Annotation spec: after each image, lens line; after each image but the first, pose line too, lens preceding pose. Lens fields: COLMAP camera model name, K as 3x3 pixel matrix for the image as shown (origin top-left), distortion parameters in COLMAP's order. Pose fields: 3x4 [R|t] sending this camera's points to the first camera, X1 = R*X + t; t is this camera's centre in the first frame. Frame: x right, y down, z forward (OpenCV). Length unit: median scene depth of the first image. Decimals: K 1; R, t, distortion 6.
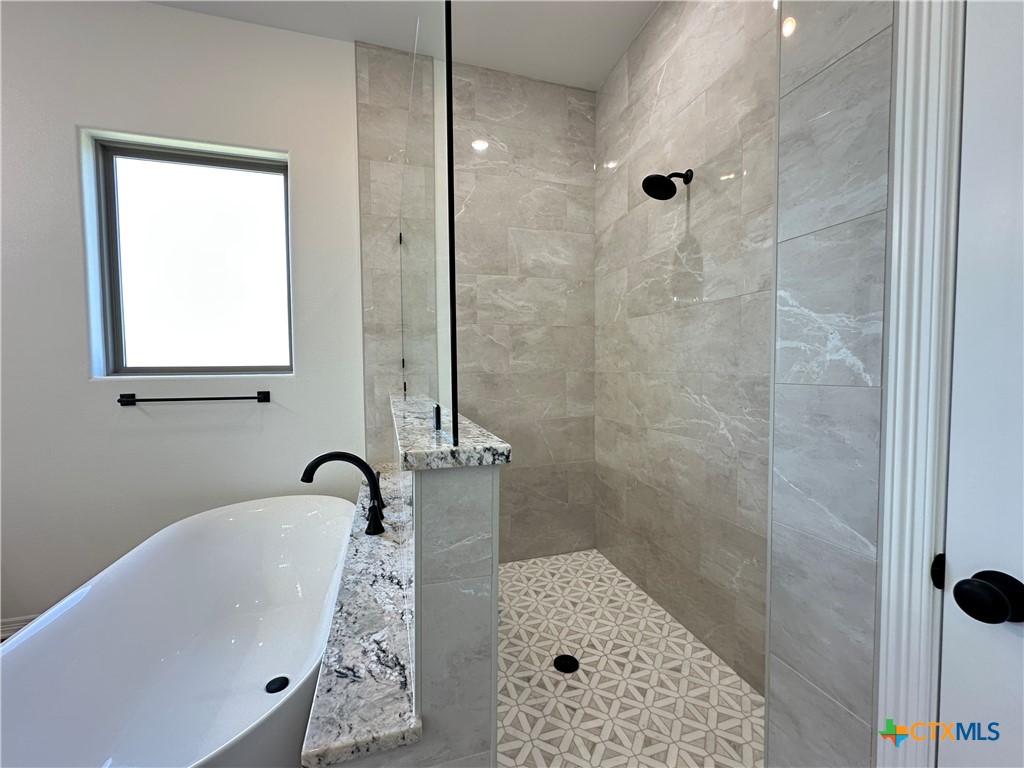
lens RADIAL K [[409.6, 0, 510.2], [0, 409.6, 384.4], [0, 0, 1]] dist [-0.003322, 0.000513]
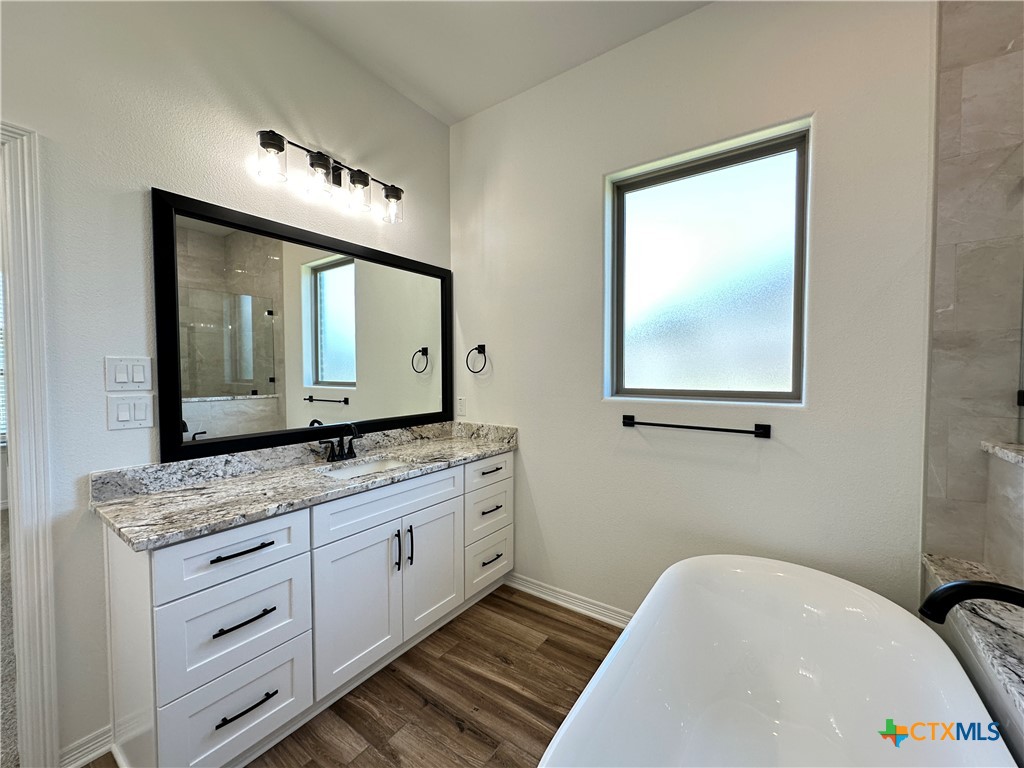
lens RADIAL K [[409.6, 0, 510.2], [0, 409.6, 384.4], [0, 0, 1]] dist [-0.003322, 0.000513]
pose [[0.617510, 0.036053, -0.785737, -0.288881], [-0.038066, 0.999148, 0.015930, -0.059847], [0.785642, 0.020073, 0.618356, 0.102651]]
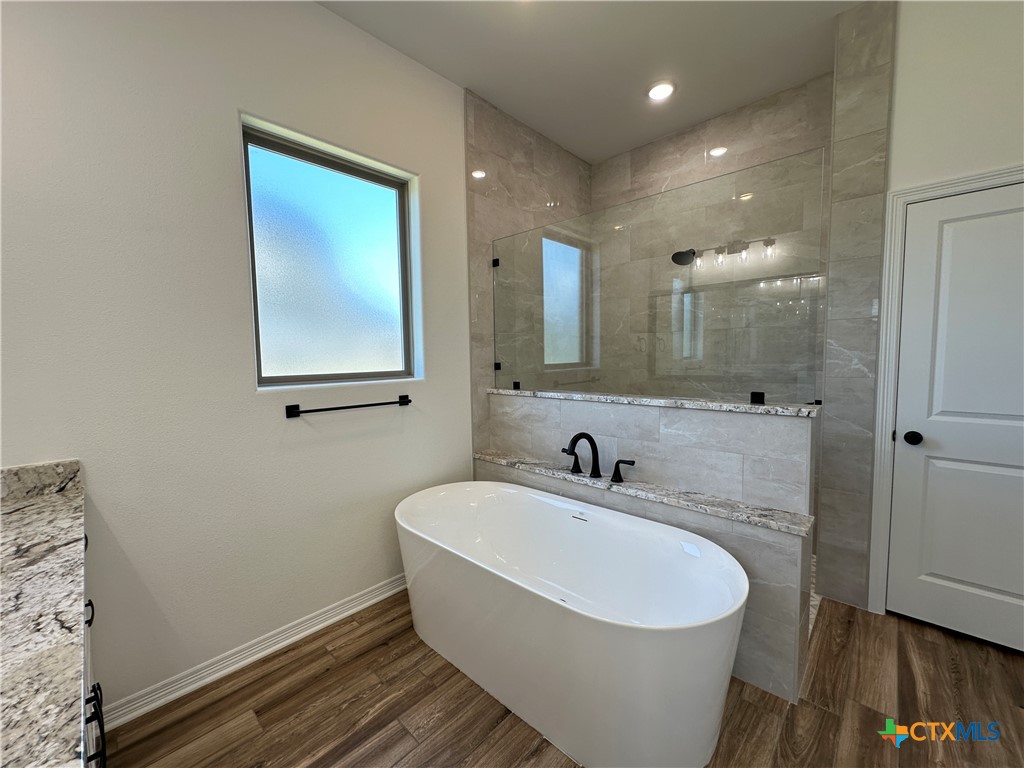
lens RADIAL K [[409.6, 0, 510.2], [0, 409.6, 384.4], [0, 0, 1]] dist [-0.003322, 0.000513]
pose [[0.865953, -0.040375, 0.498493, -0.936223], [0.030107, 0.999137, 0.028624, -0.036099], [-0.499218, -0.009779, 0.866421, -0.075831]]
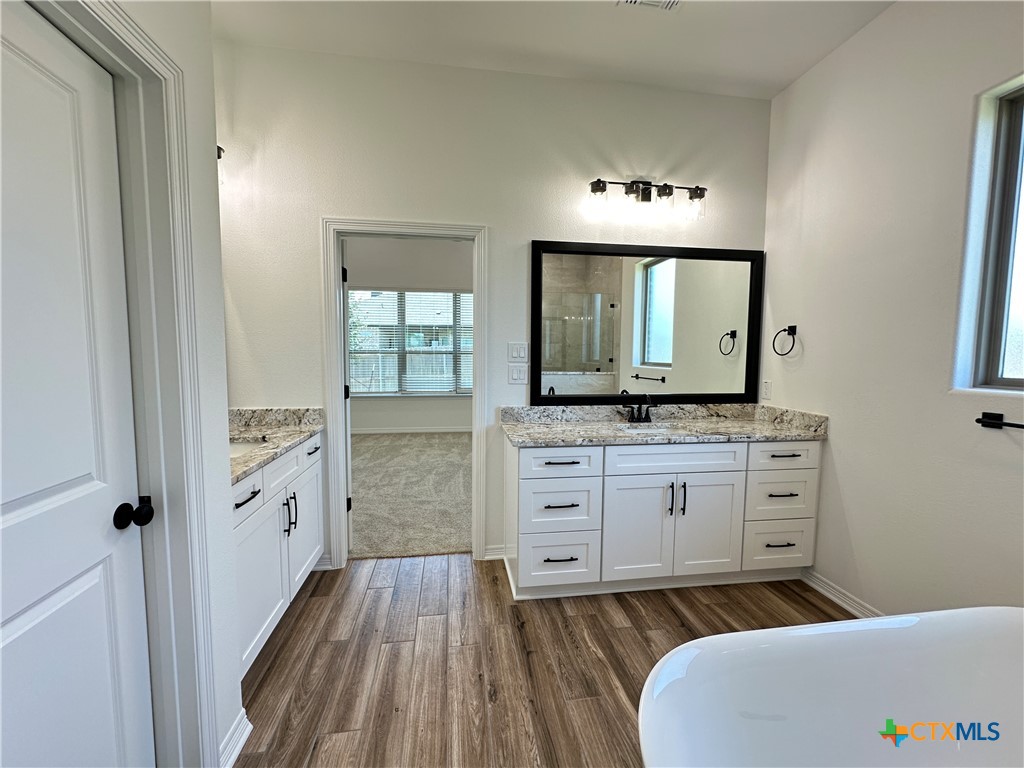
lens RADIAL K [[409.6, 0, 510.2], [0, 409.6, 384.4], [0, 0, 1]] dist [-0.003322, 0.000513]
pose [[-0.144734, 0.083793, -0.985916, -0.025117], [-0.048451, 0.994612, 0.091645, -0.057593], [0.988284, 0.061032, -0.139894, 0.176340]]
